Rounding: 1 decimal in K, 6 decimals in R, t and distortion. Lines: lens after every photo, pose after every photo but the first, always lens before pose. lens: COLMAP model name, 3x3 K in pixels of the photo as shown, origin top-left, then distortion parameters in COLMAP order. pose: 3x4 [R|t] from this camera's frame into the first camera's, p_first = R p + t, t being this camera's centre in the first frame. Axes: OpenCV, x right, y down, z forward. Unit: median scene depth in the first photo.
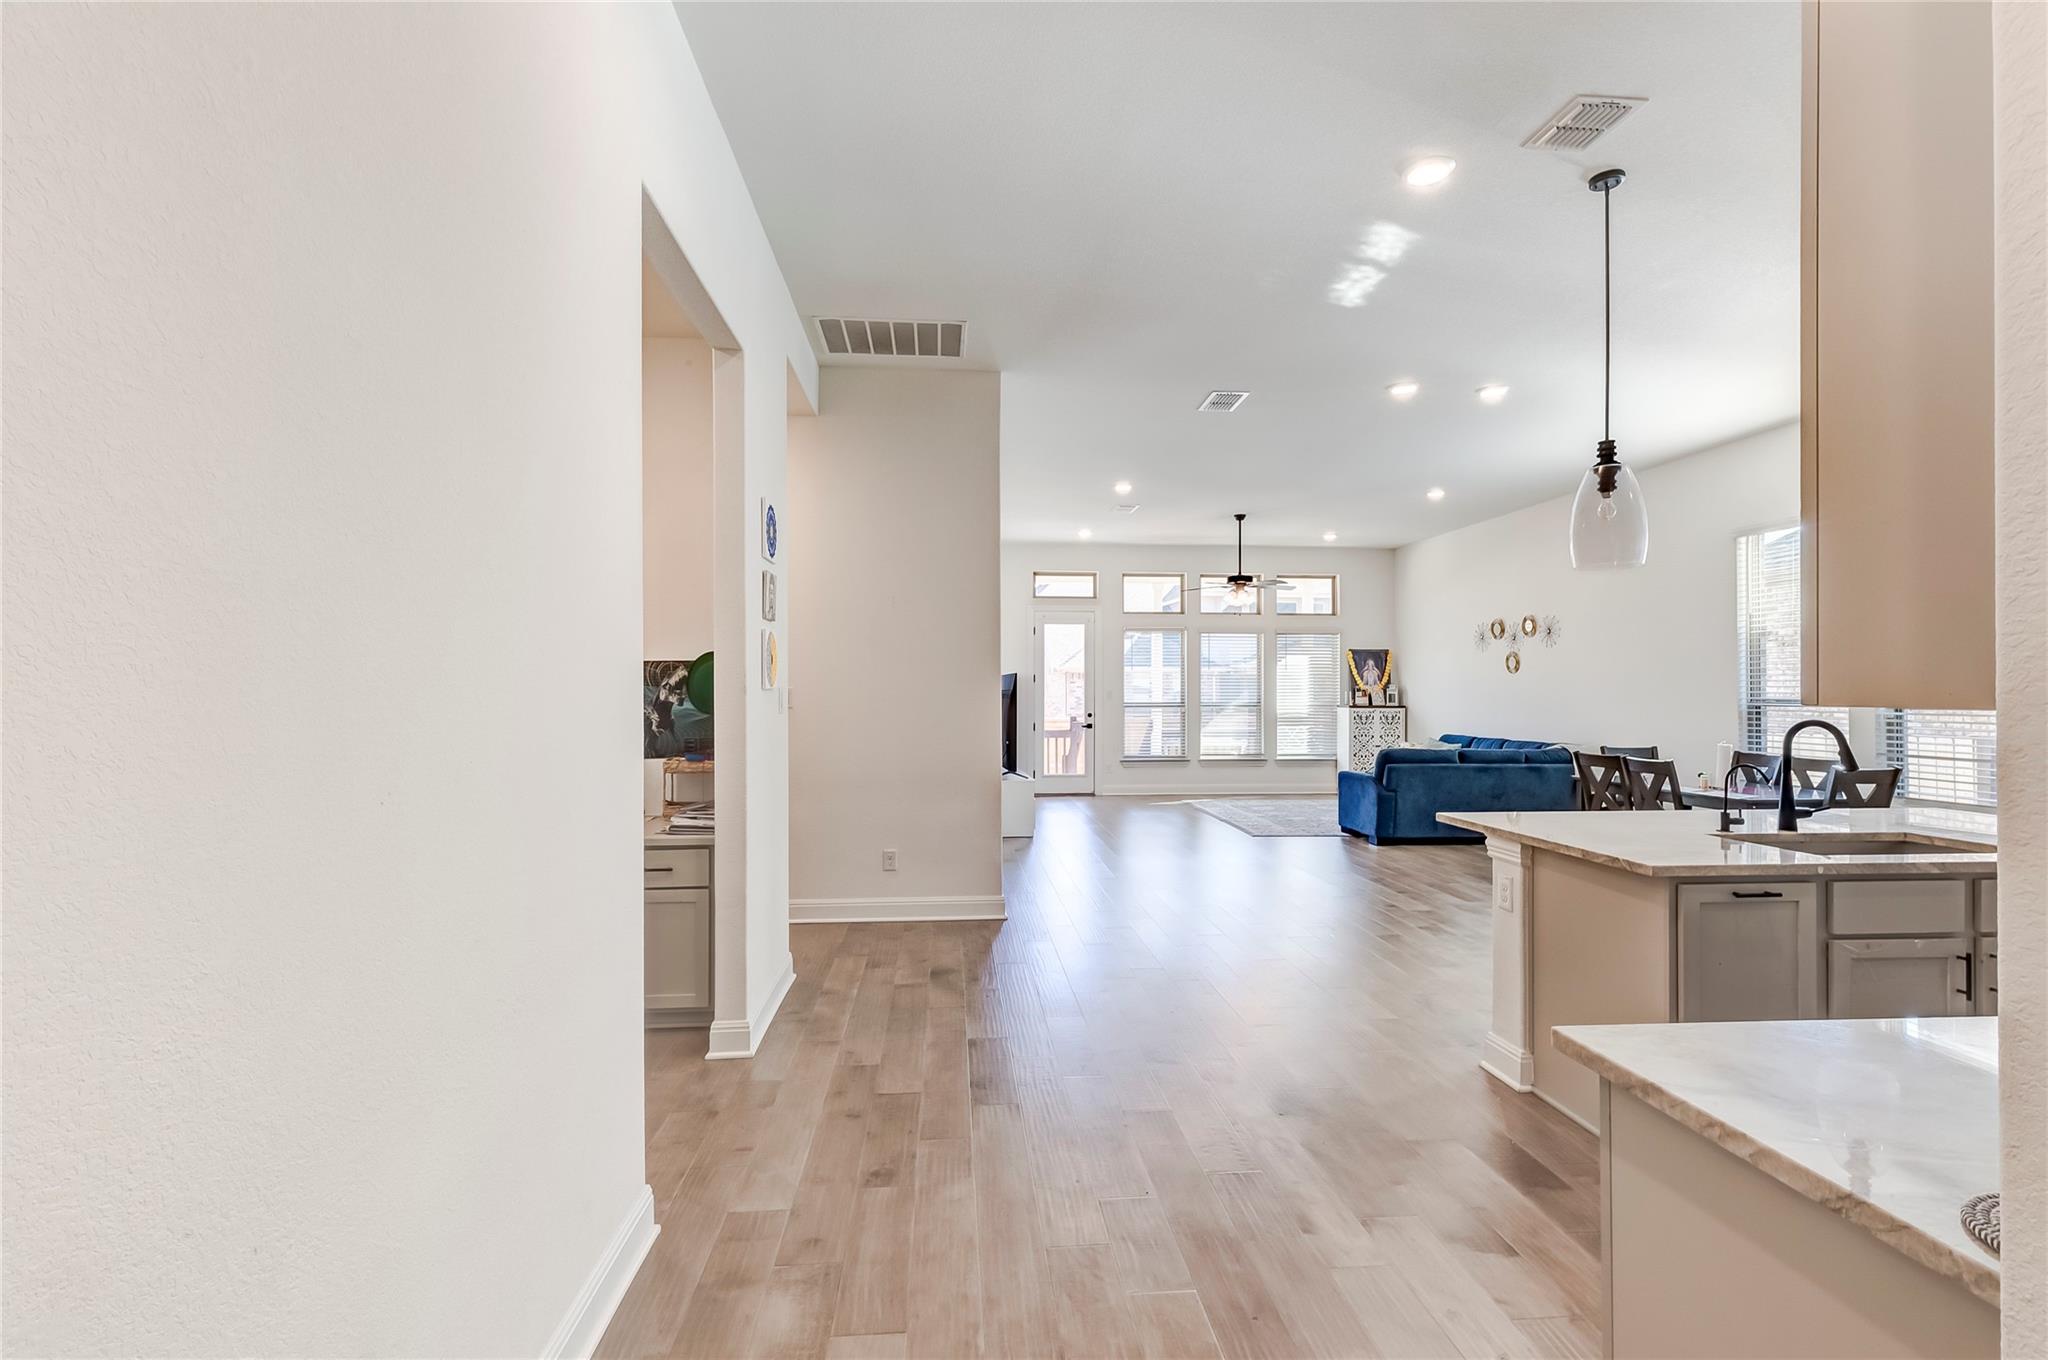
lens RADIAL K [[932.2, 0, 1027.5], [0, 932.2, 665.8], [0, 0, 1]] dist [0.003247, -0.000624]
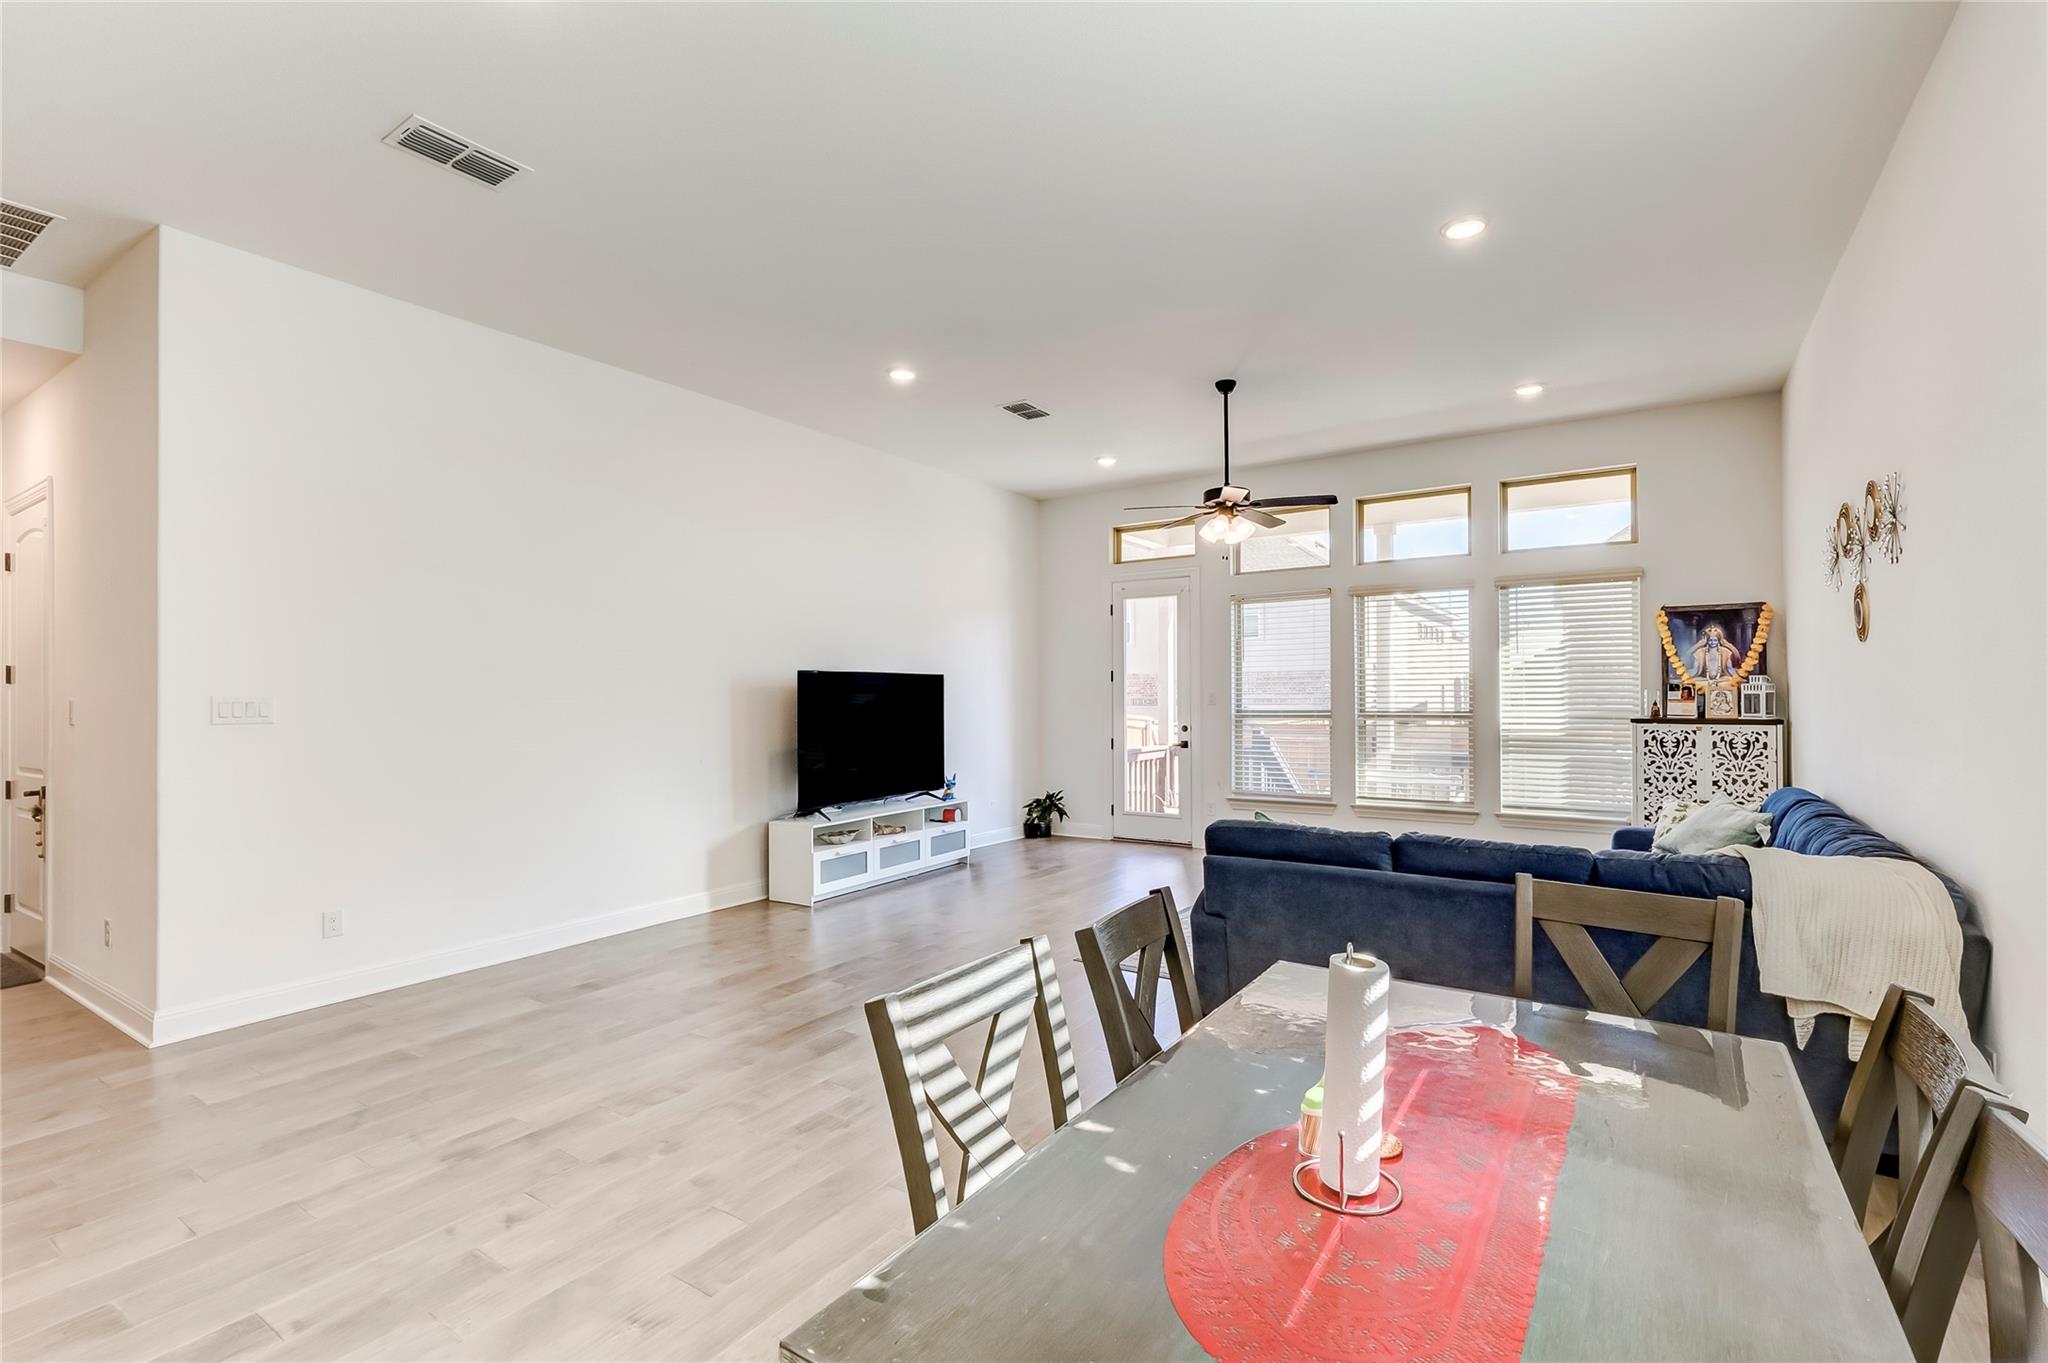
lens RADIAL K [[932.2, 0, 1012.4], [0, 932.2, 673.7], [0, 0, 1]] dist [0.003247, -0.000624]
pose [[0.780213, -0.021716, -0.625137, 0.400899], [0.025975, 0.999660, -0.002308, 0.011018], [0.624975, -0.014437, 0.780511, 0.396547]]
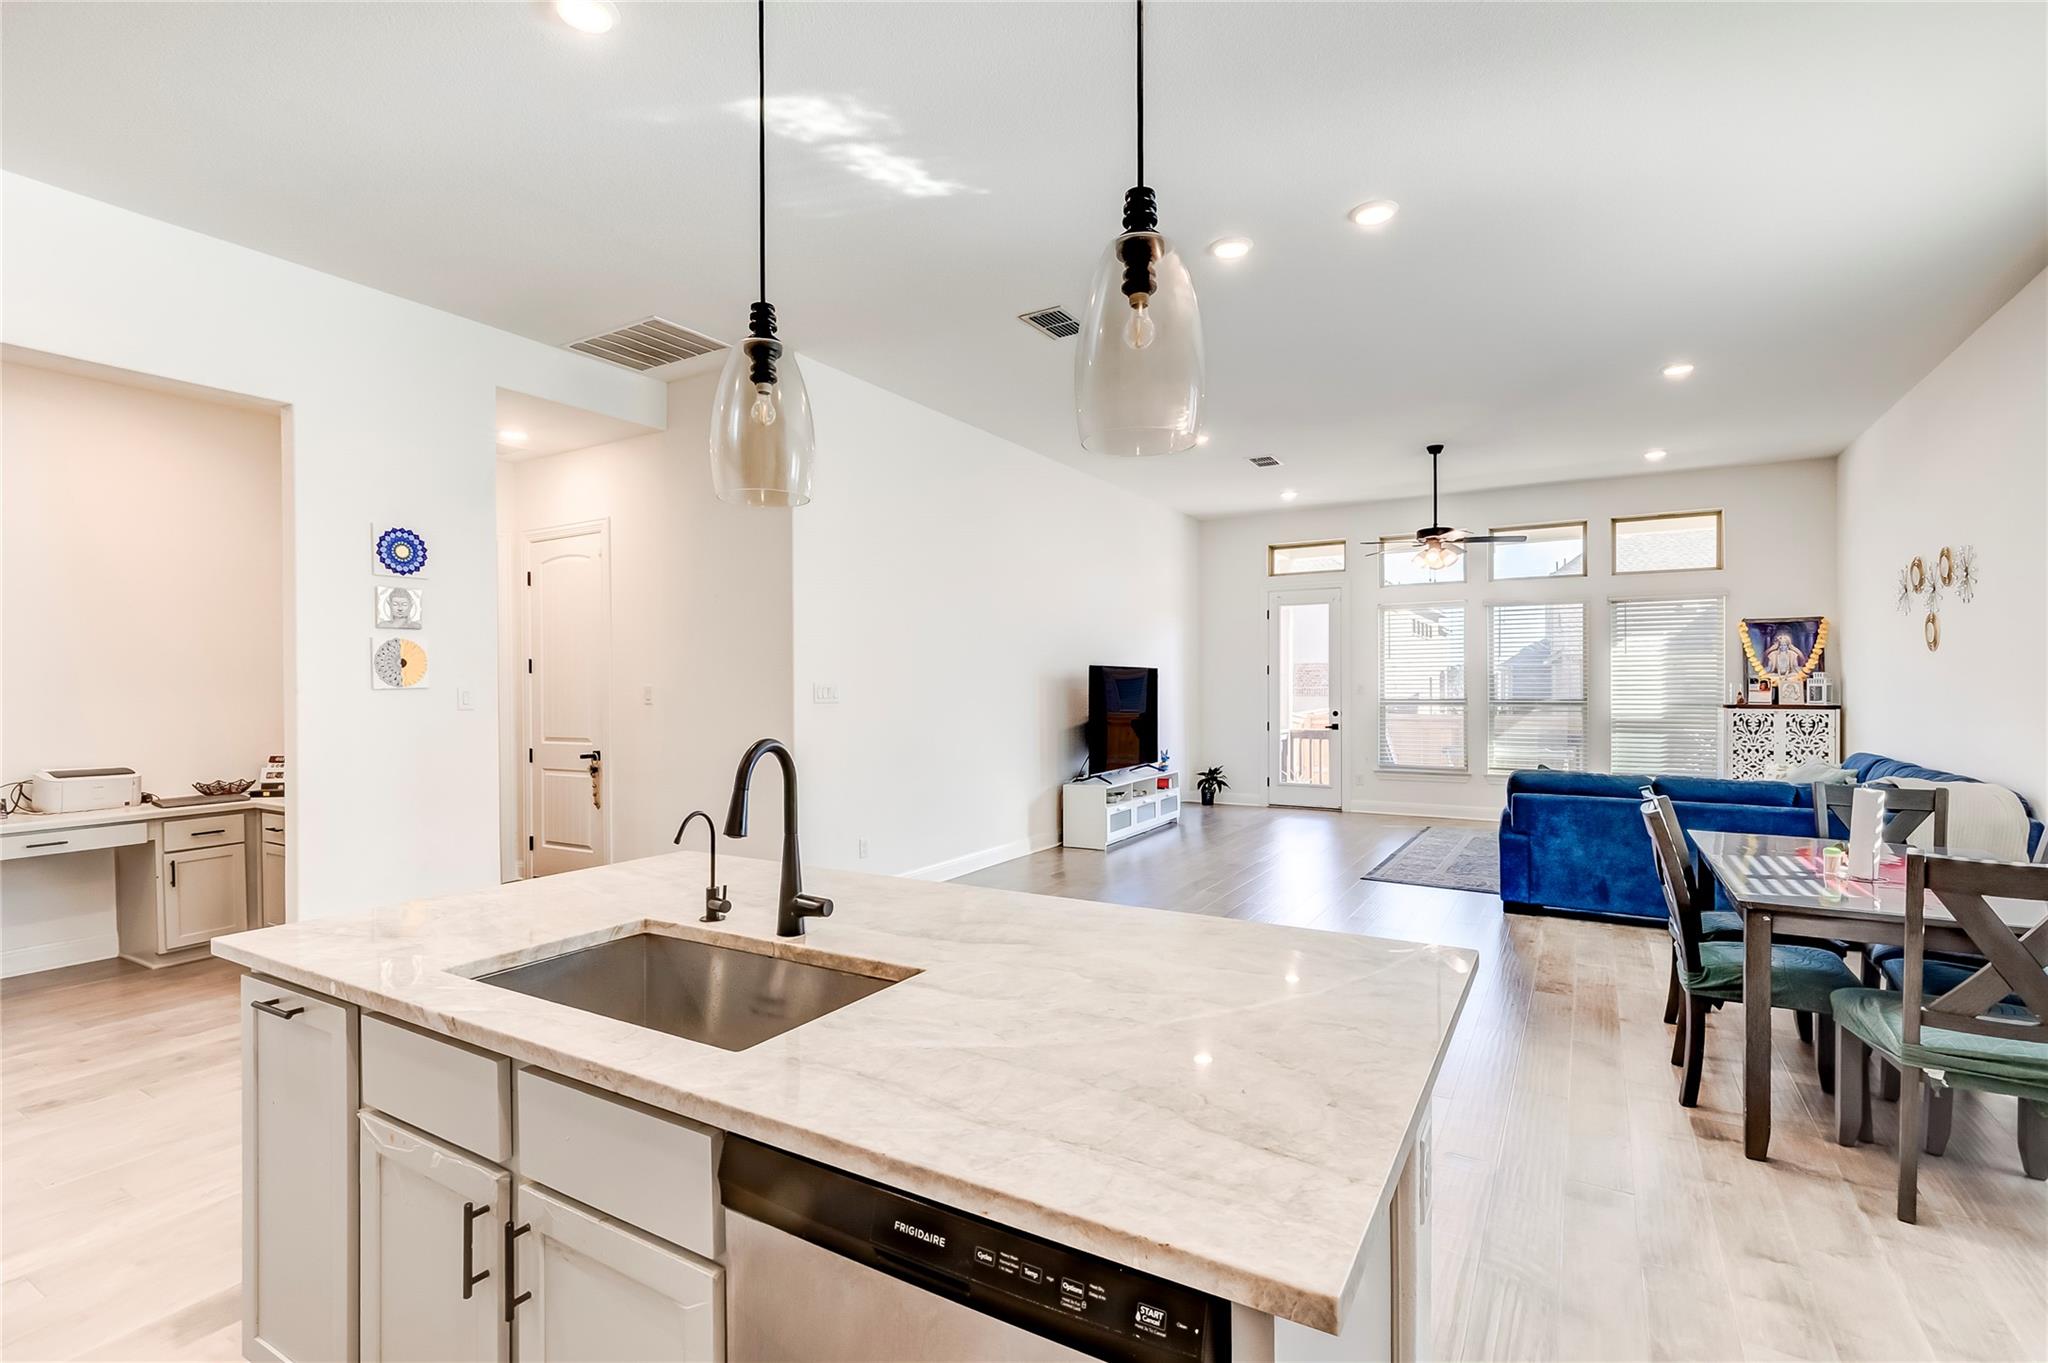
lens RADIAL K [[932.2, 0, 1026.1], [0, 932.2, 676.4], [0, 0, 1]] dist [0.003247, -0.000624]
pose [[0.810032, -0.010523, -0.586291, 0.333268], [0.021320, 0.999706, 0.011514, 0.004389], [0.585998, -0.021827, 0.810019, 0.169641]]
